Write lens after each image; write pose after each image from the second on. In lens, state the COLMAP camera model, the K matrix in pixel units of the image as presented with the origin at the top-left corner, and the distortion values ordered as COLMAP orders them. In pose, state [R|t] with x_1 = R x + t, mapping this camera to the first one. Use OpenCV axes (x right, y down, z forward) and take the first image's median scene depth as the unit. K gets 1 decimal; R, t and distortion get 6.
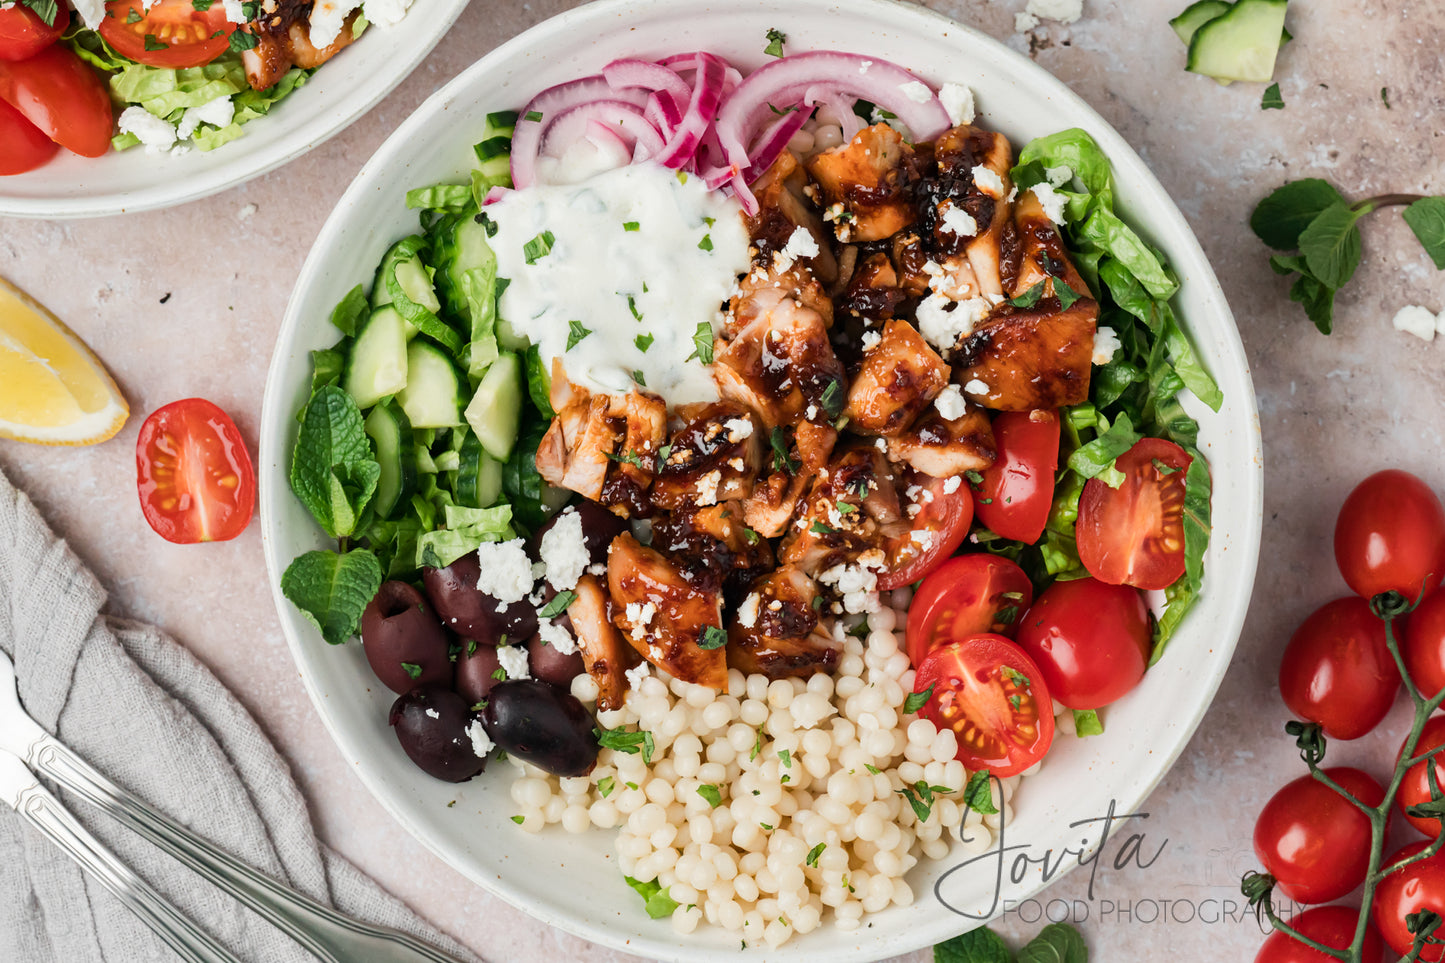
lens RADIAL K [[6174.3, 0, 721.4], [0, 6174.3, 493.9], [0, 0, 1]] dist [0.160708, 0.000000]
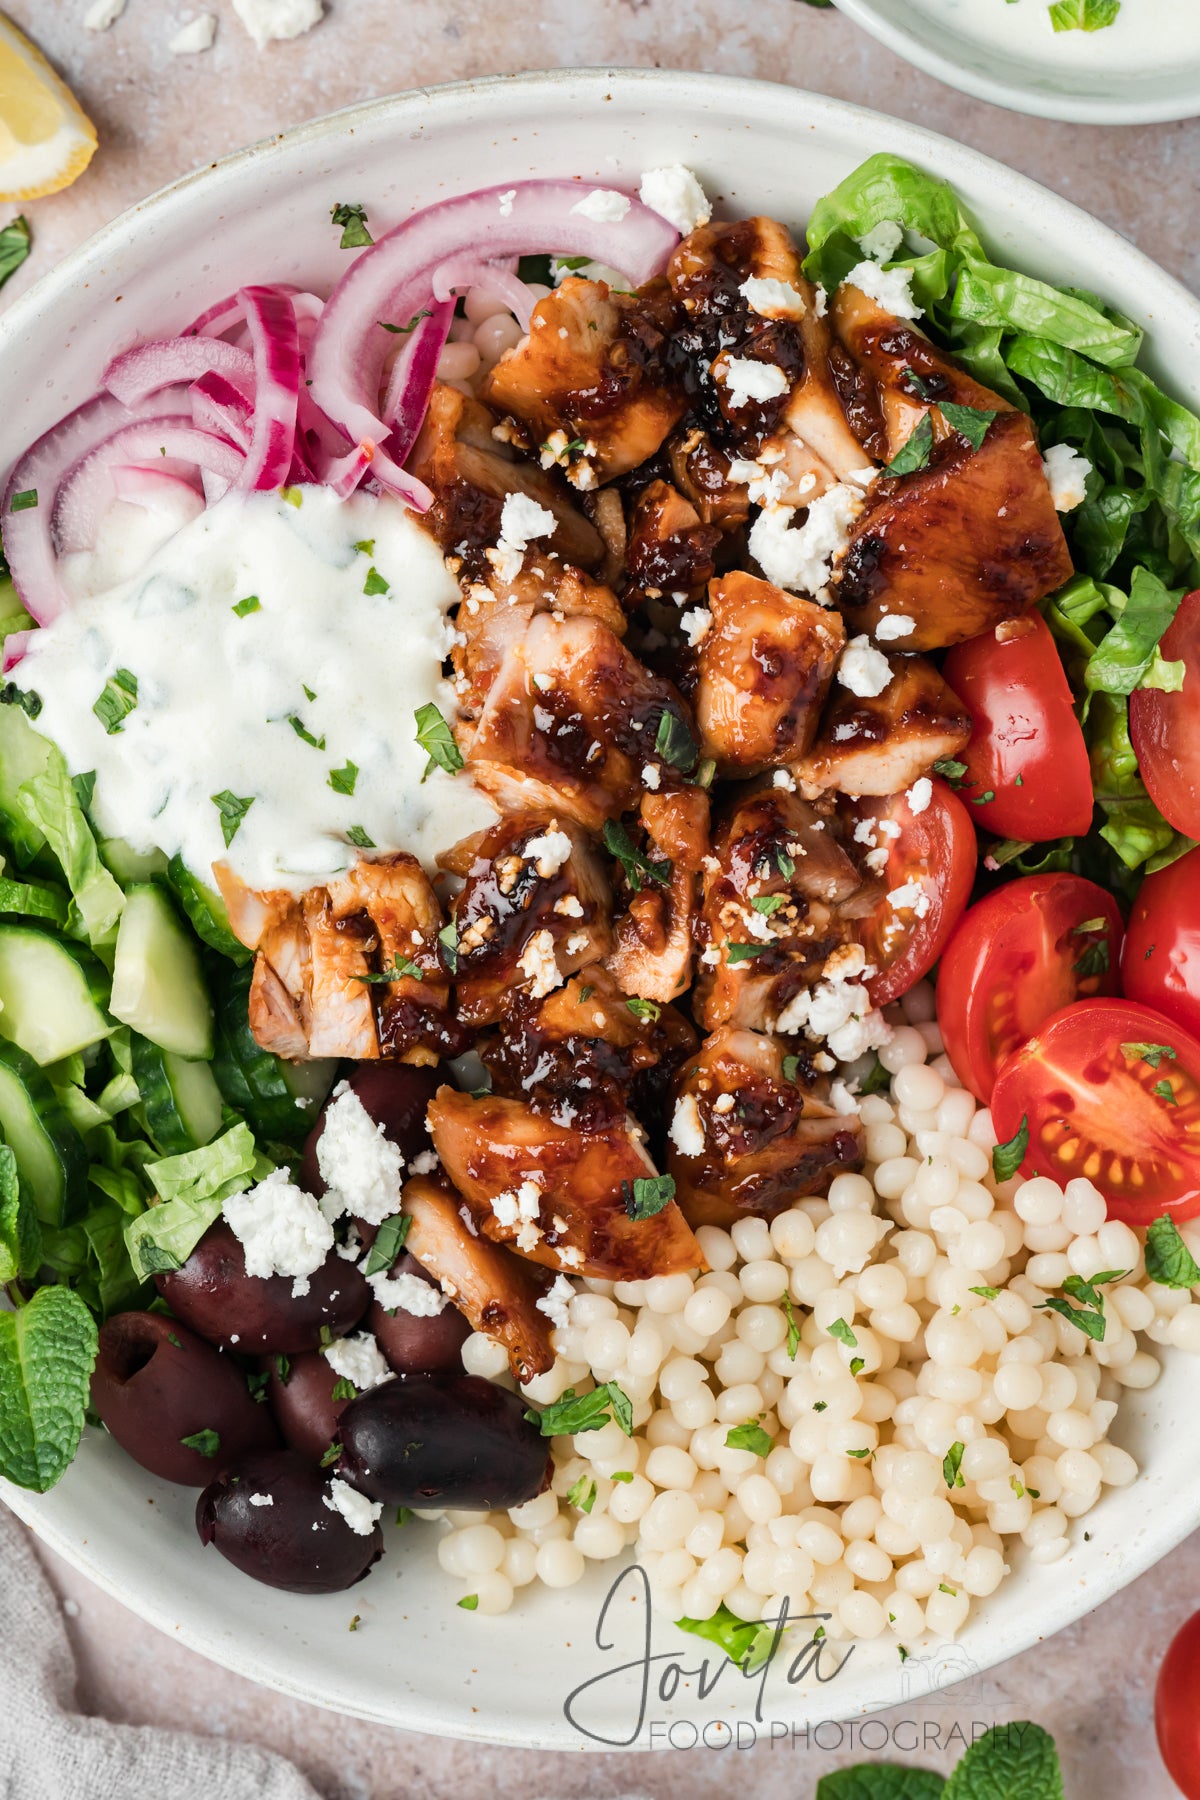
lens RADIAL K [[7691.1, 0, 605.4], [0, 7691.1, 907.5], [0, 0, 1]] dist [0.160708, 0.000000]
pose [[0.918981, -0.393662, -0.022468, 0.022003], [0.393763, 0.919212, 0.000058, -0.003507], [0.020630, -0.008900, 0.999748, 0.264660]]
